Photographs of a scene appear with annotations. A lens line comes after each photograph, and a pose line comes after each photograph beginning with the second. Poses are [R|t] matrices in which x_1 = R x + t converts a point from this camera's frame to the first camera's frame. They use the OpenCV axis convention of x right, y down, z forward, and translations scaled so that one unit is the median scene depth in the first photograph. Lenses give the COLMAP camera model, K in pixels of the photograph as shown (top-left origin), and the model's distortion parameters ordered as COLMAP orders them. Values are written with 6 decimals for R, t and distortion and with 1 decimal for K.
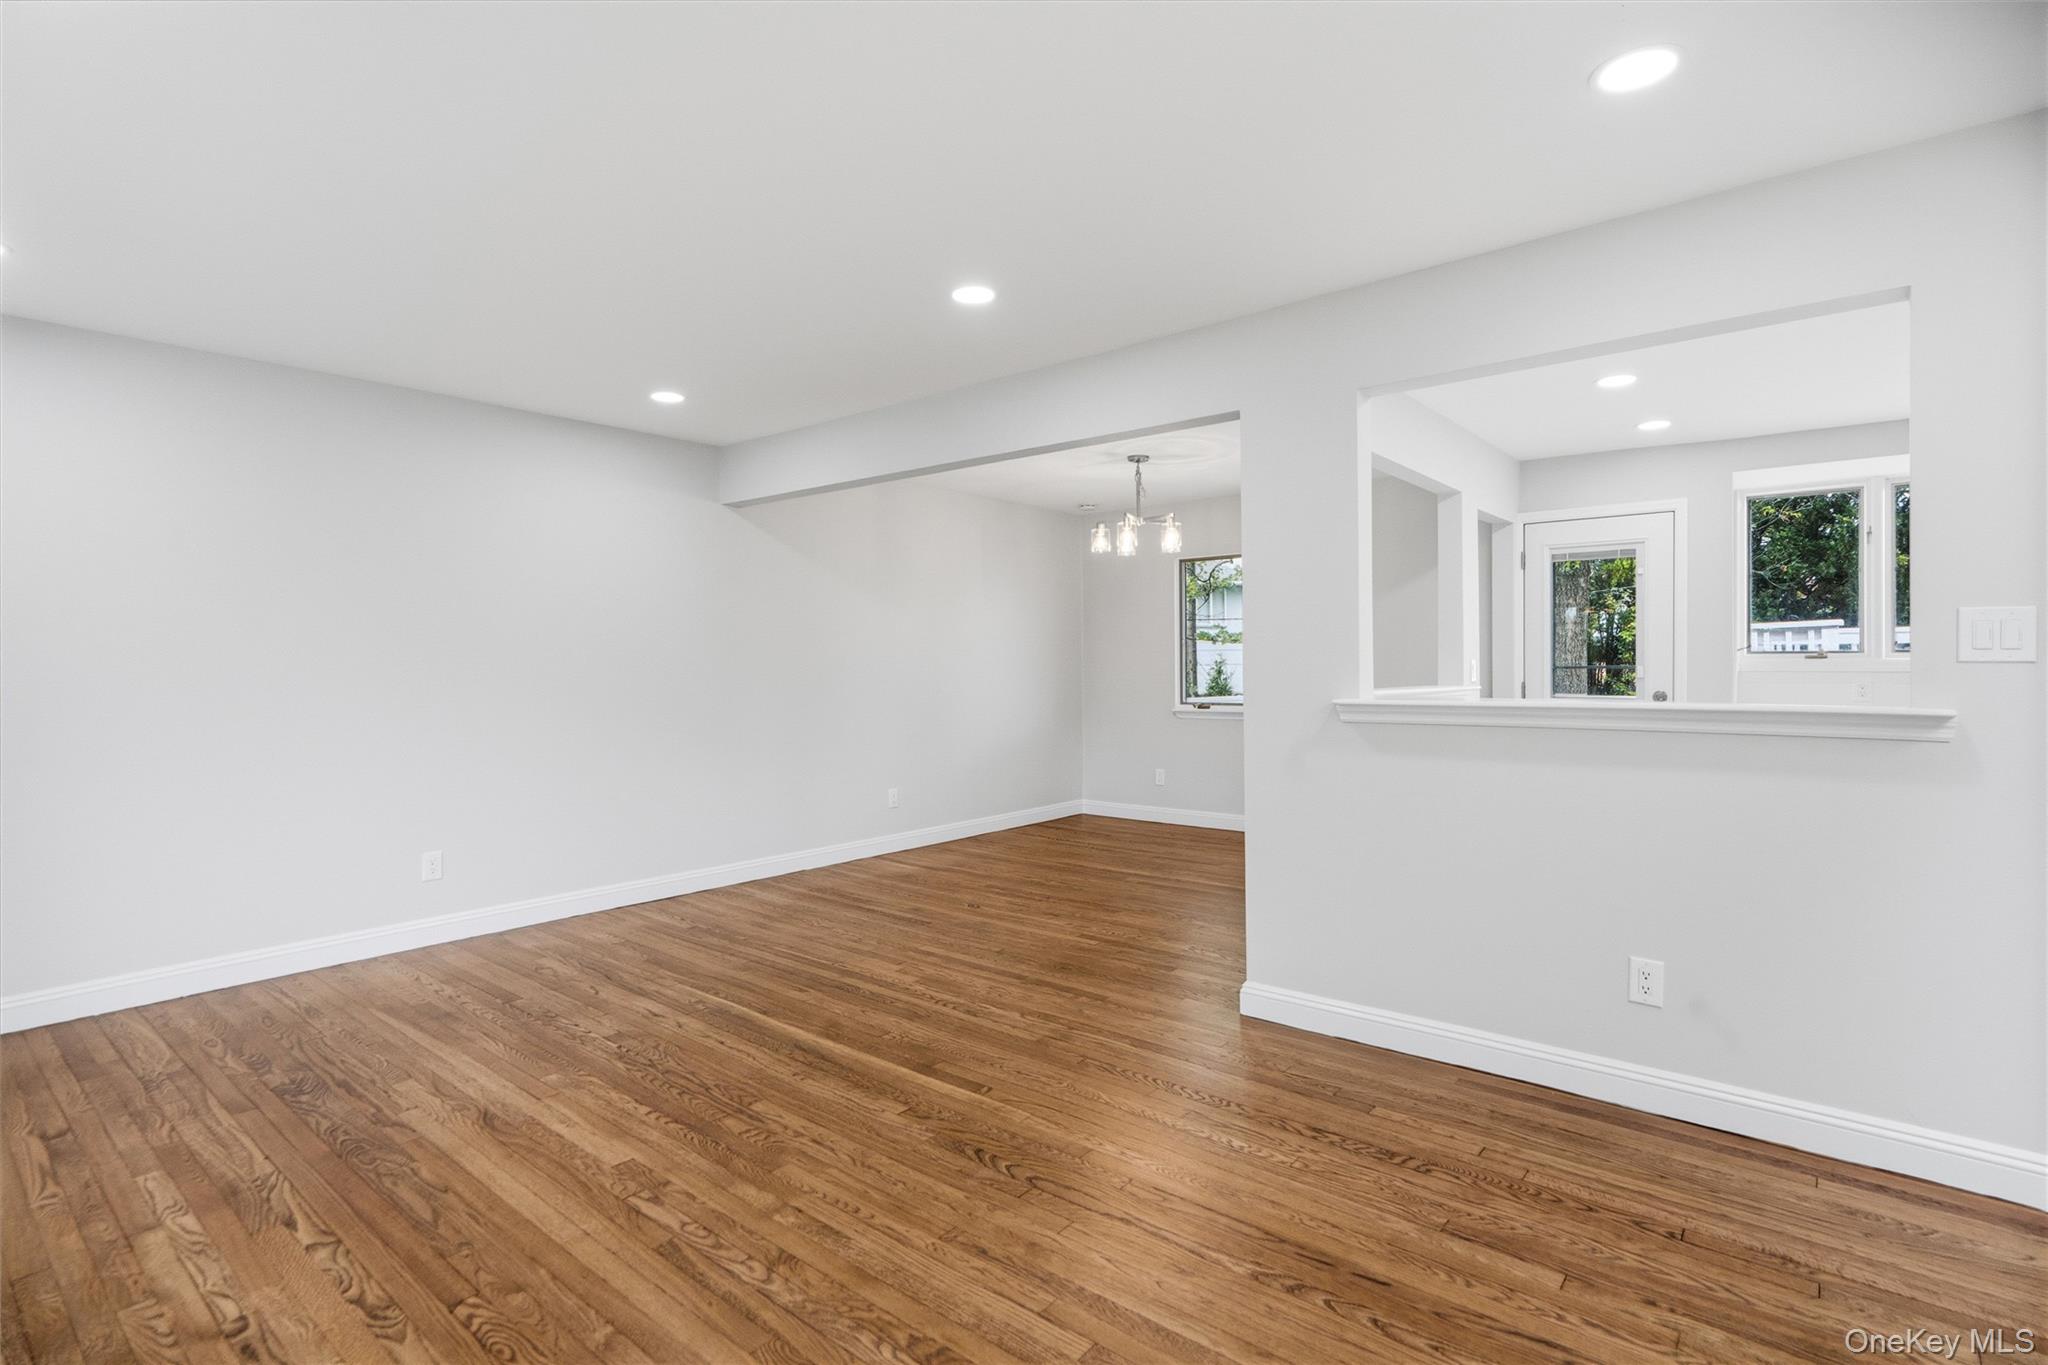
lens RADIAL K [[994.9, 0, 1003.4], [0, 994.9, 664.6], [0, 0, 1]] dist [0.015980, 0.000536]
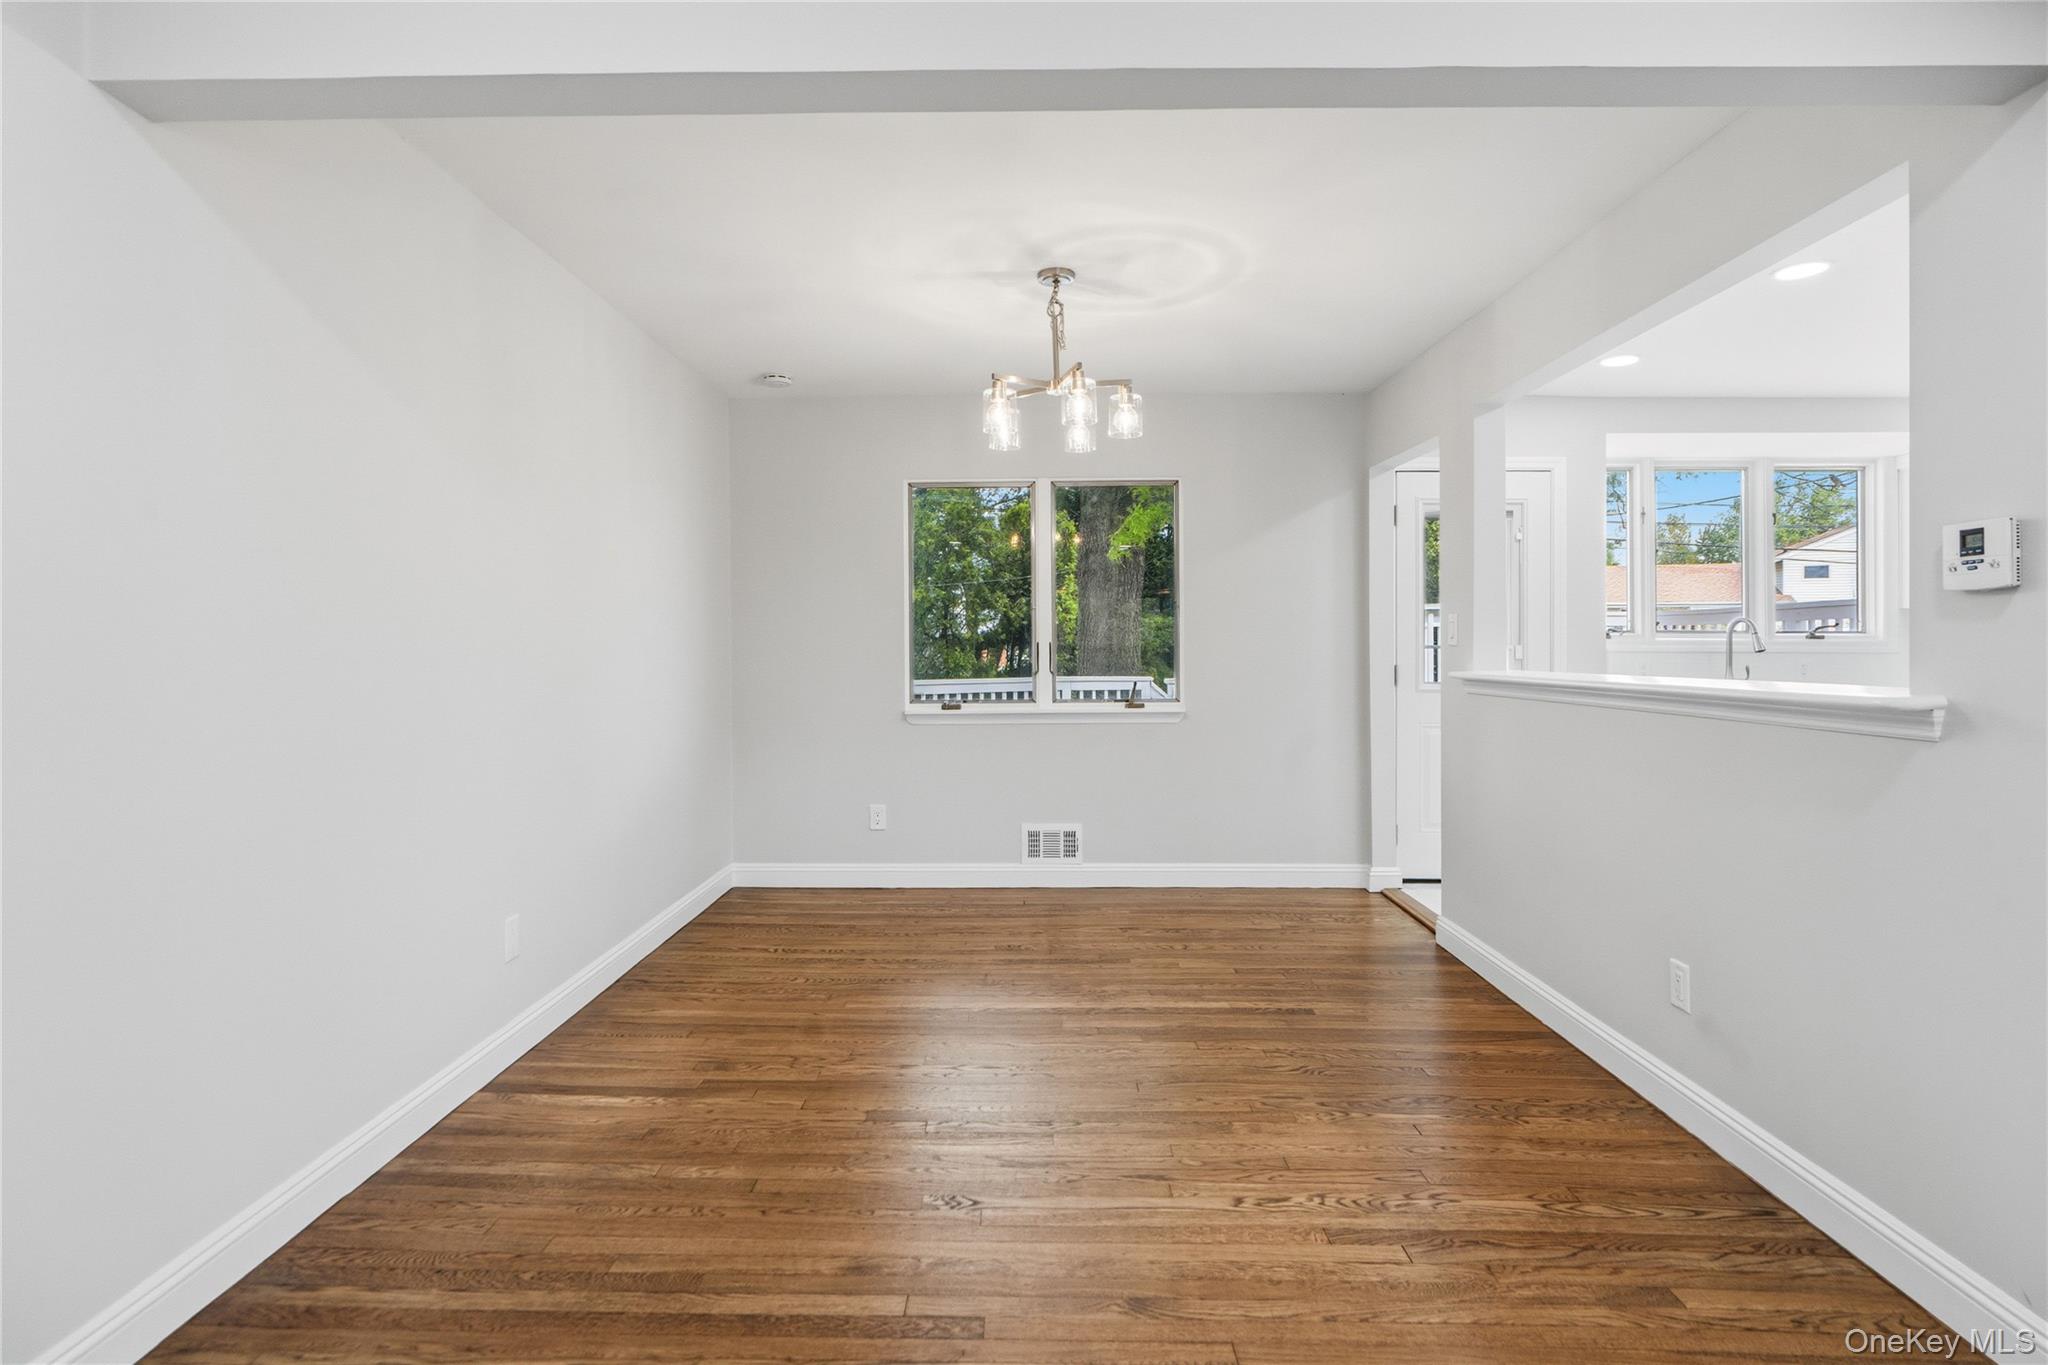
lens RADIAL K [[1027.3, 0, 1022.8], [0, 1027.3, 647.8], [0, 0, 1]] dist [0.016453, 0.000140]
pose [[0.780449, 0.005598, 0.625194, -0.257653], [-0.003431, 0.999983, -0.004671, 0.008858], [-0.625210, 0.001500, 0.780455, 0.581875]]
